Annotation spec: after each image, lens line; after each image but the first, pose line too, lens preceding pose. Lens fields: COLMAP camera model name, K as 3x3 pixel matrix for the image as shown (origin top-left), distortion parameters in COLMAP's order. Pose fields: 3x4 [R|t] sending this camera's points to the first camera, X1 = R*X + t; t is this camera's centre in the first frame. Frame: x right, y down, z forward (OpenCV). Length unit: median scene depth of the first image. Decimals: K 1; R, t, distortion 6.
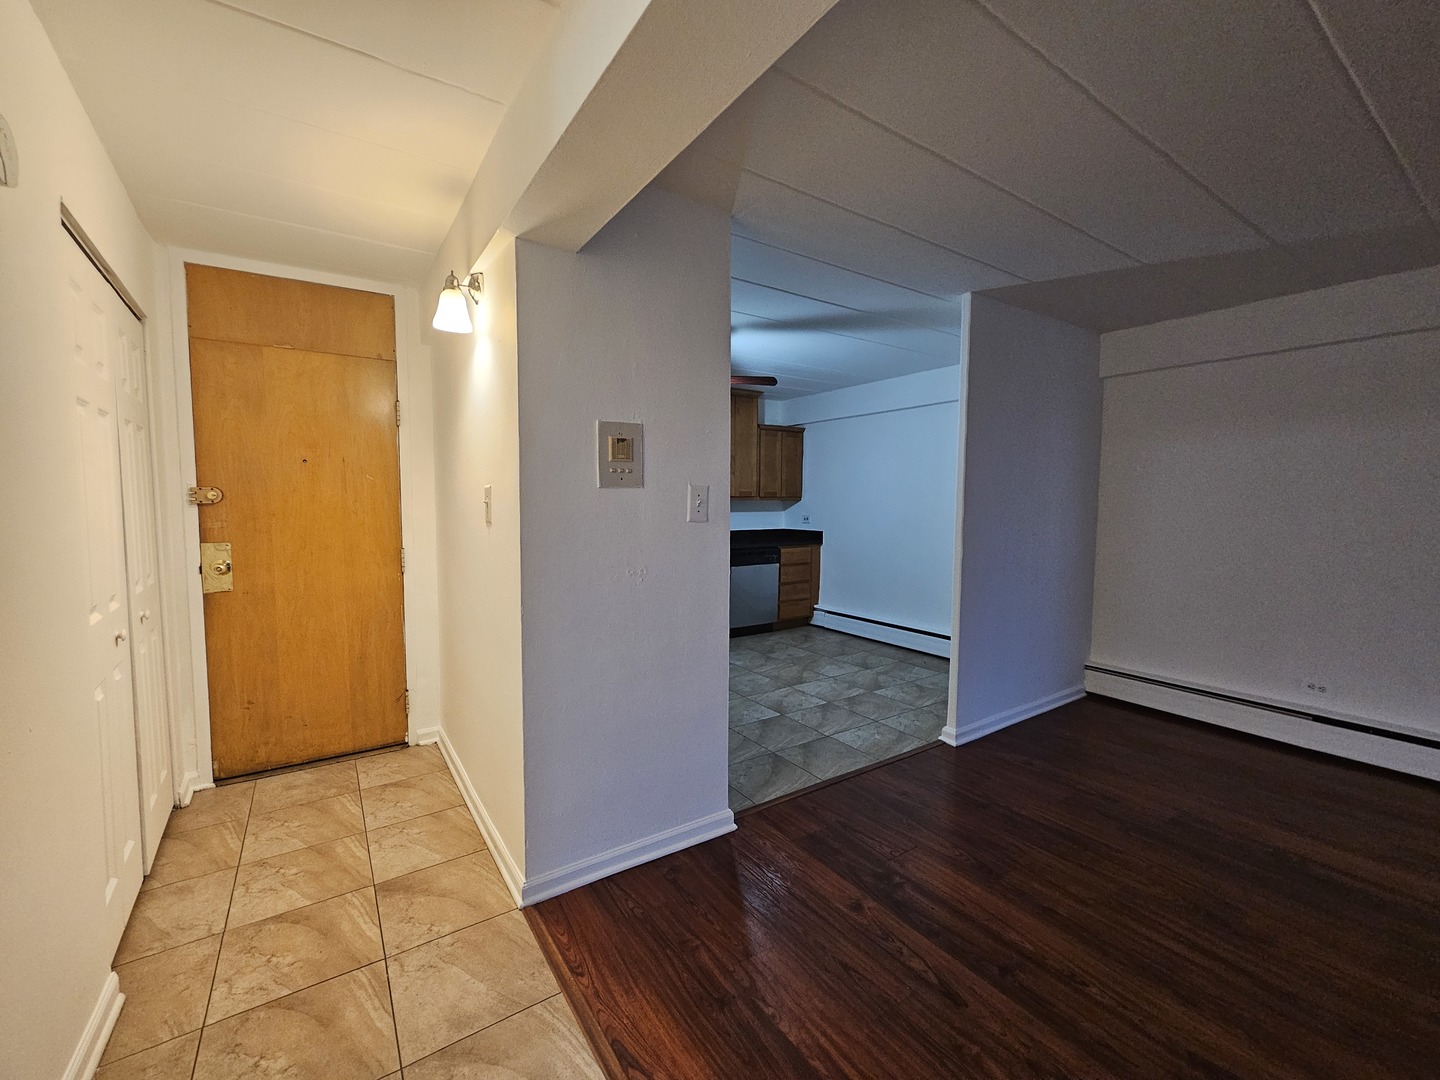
lens RADIAL K [[592.7, 0, 724.2], [0, 592.7, 540.2], [0, 0, 1]] dist [-0.001159, 0.000339]
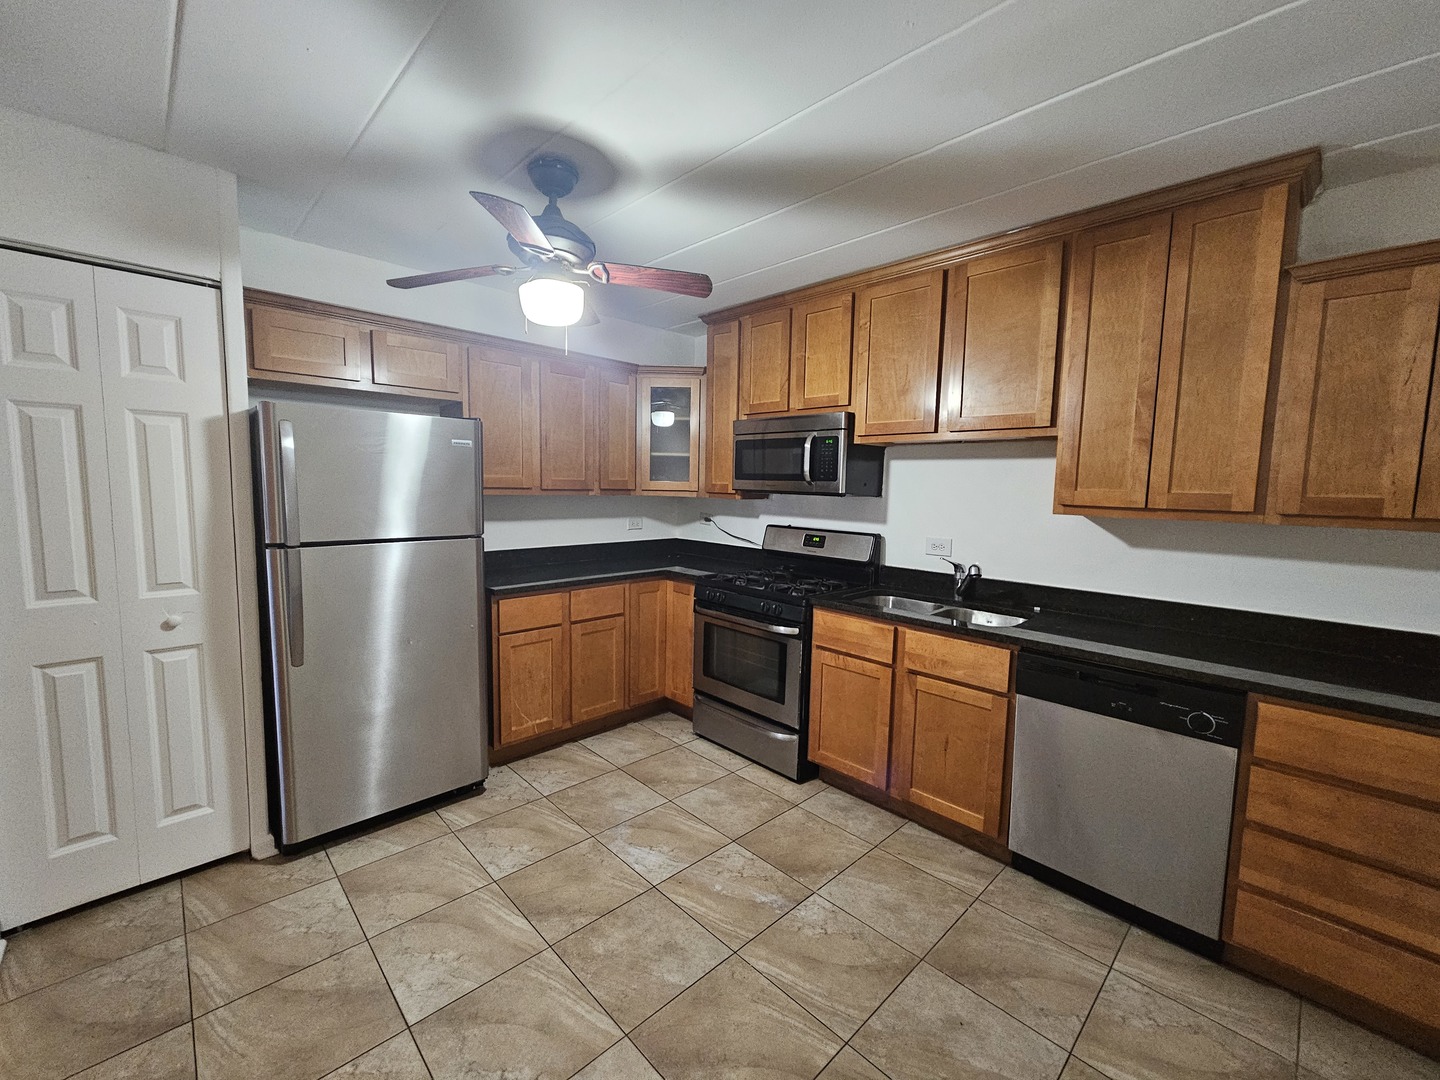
lens RADIAL K [[592.7, 0, 708.8], [0, 592.7, 538.0], [0, 0, 1]] dist [-0.001159, 0.000339]
pose [[0.168689, 0.087094, -0.981814, 0.317516], [-0.088067, 0.993437, 0.072994, -0.059704], [0.981727, 0.074152, 0.175252, 0.686301]]
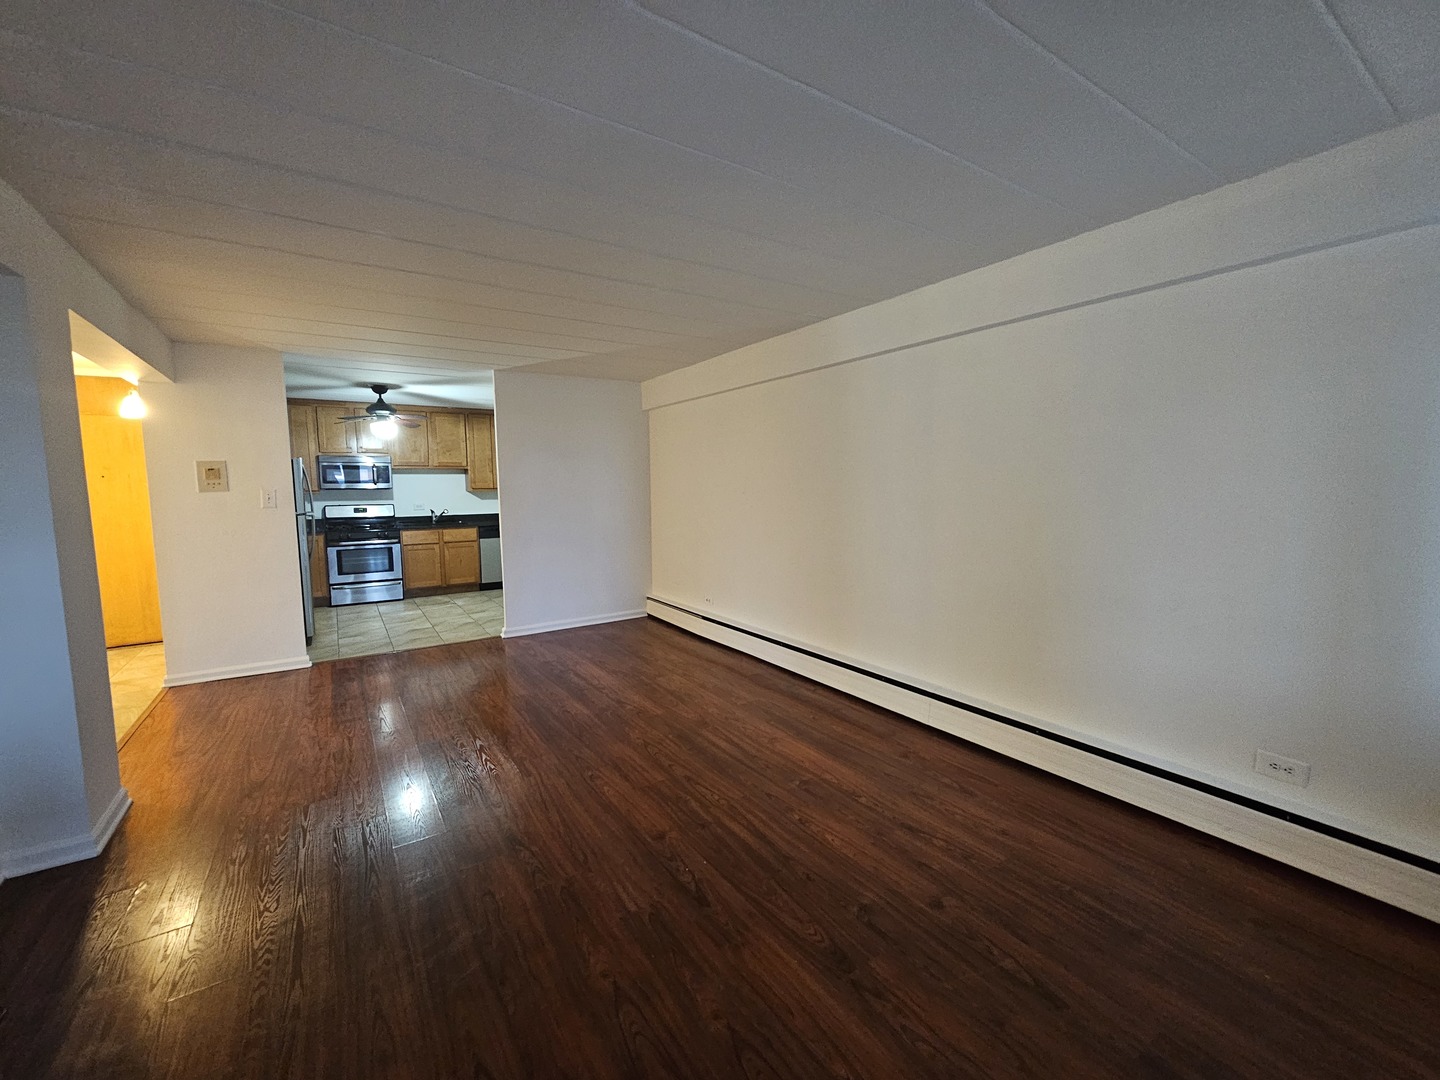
lens RADIAL K [[592.7, 0, 709.9], [0, 592.7, 545.2], [0, 0, 1]] dist [-0.001159, 0.000339]
pose [[0.999743, -0.013675, -0.018084, 0.536650], [0.014274, 0.999339, 0.033435, 0.017942], [0.017614, -0.033685, 0.999277, -0.353603]]
